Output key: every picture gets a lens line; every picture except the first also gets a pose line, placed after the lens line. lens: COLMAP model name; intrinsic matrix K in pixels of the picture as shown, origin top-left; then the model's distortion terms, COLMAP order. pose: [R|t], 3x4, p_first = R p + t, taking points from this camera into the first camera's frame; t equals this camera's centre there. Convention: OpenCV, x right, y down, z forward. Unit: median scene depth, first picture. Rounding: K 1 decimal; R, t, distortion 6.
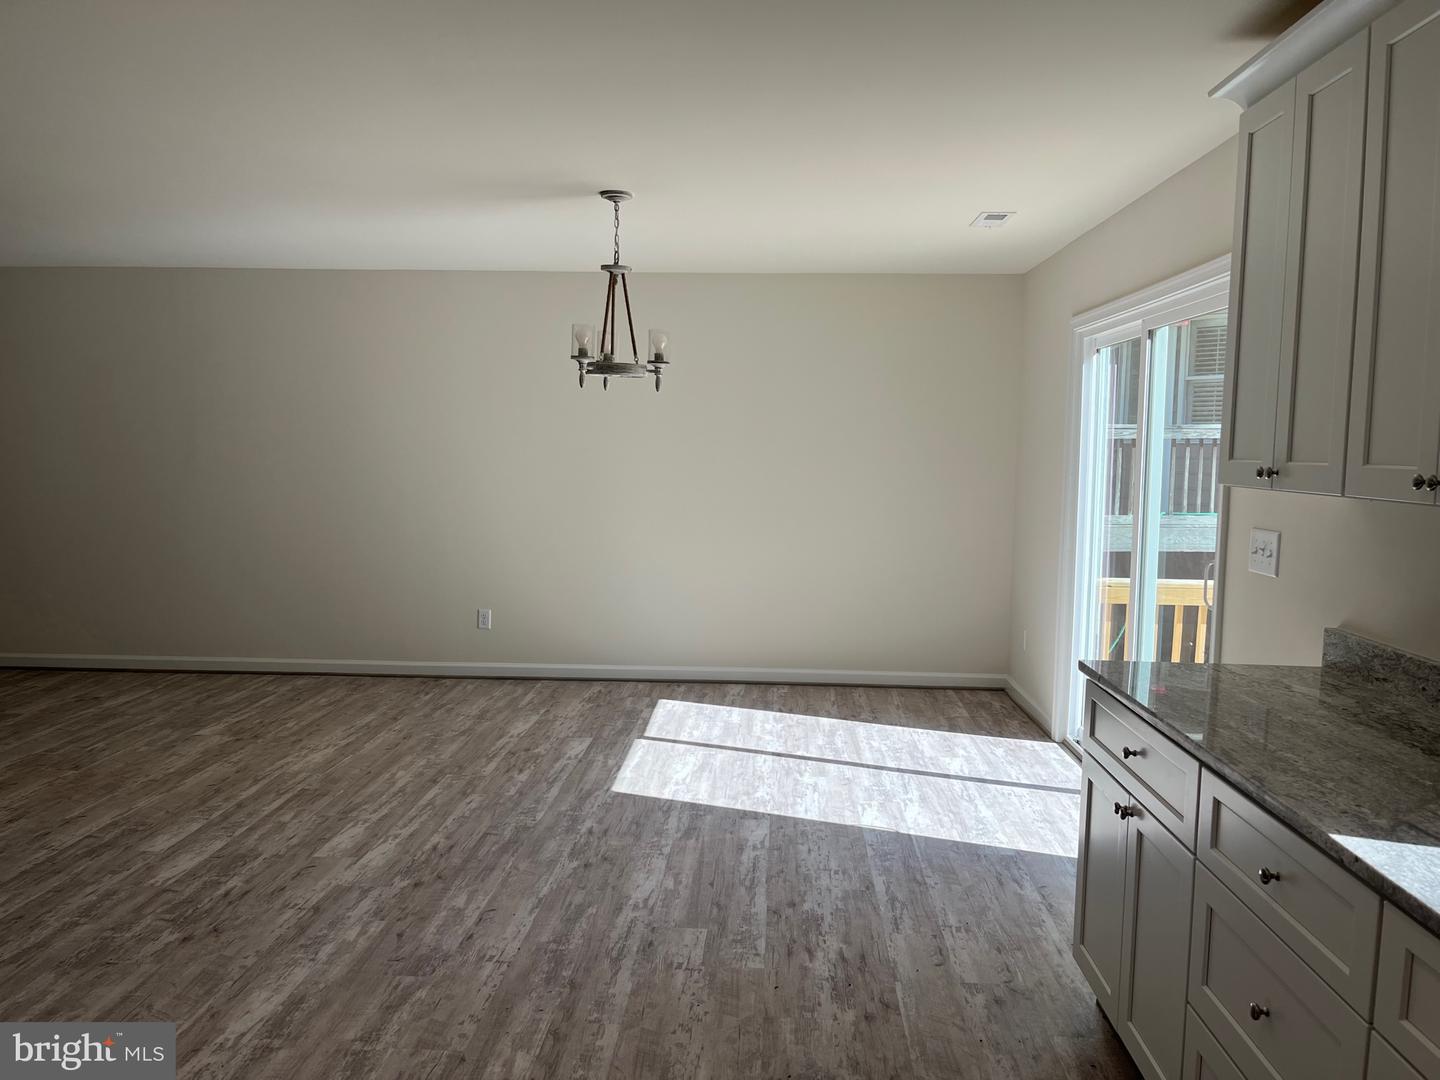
lens RADIAL K [[1086.3, 0, 720.0], [0, 1086.3, 540.0], [0, 0, 1]] dist [0.070820, -0.096784]
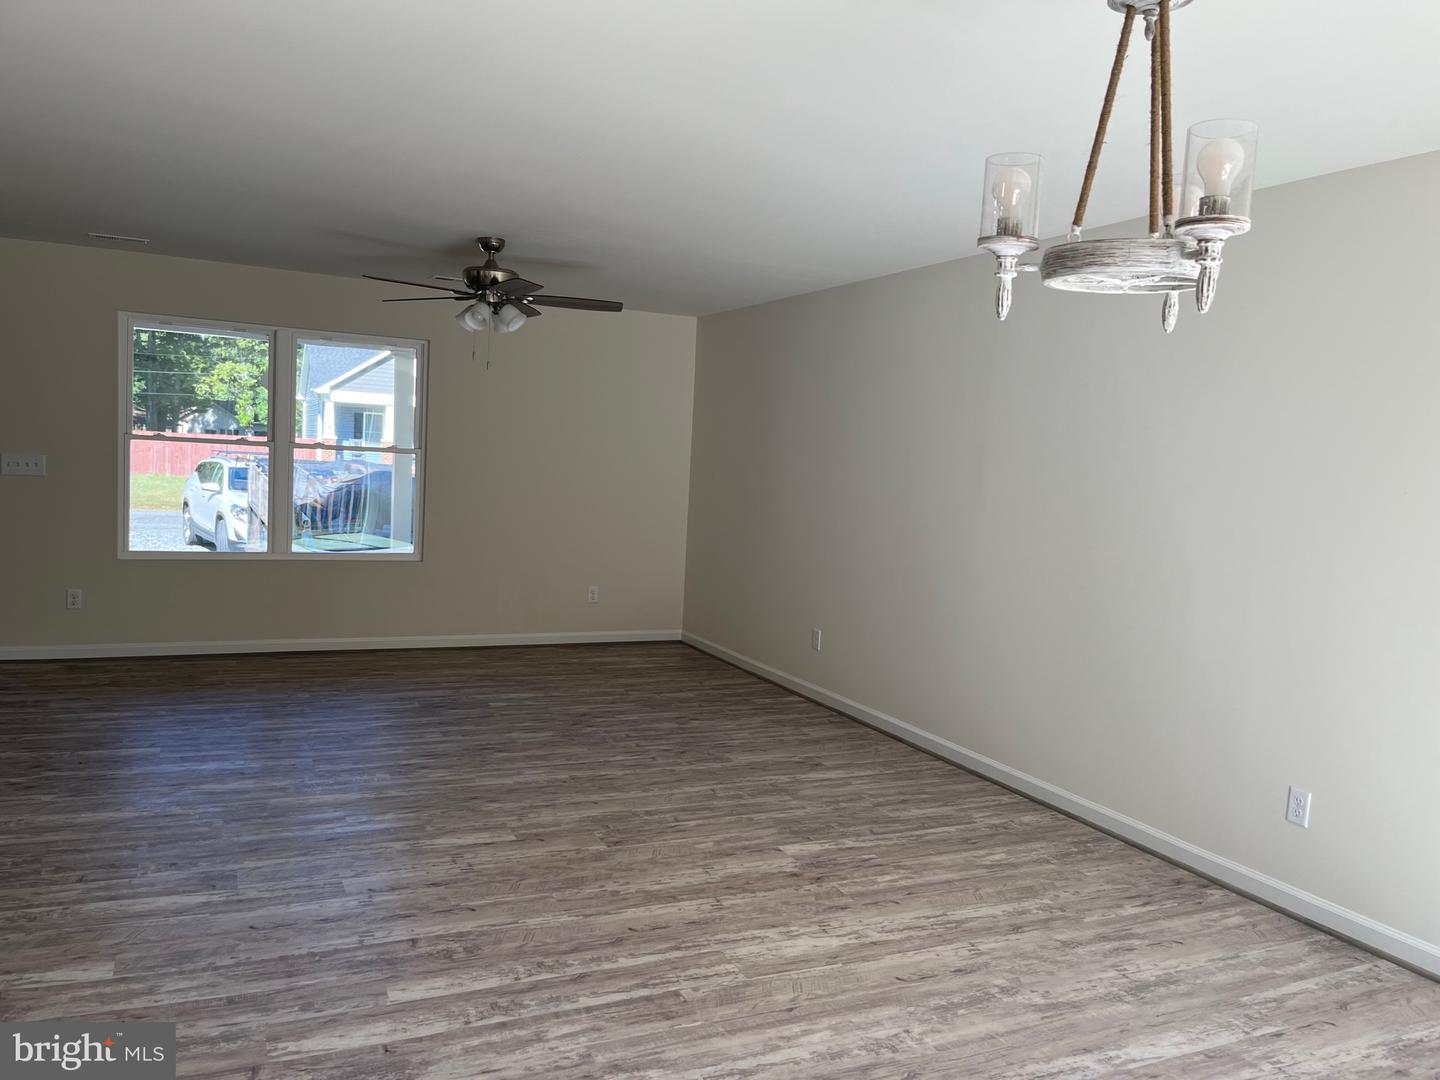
lens RADIAL K [[1089.0, 0, 723.4], [0, 1089.0, 539.1], [0, 0, 1]] dist [0.071230, -0.097379]
pose [[0.466083, 0.073484, -0.881684, 0.241048], [-0.118938, 0.992703, 0.019863, -0.069454], [0.876710, 0.095608, 0.471422, 0.928232]]
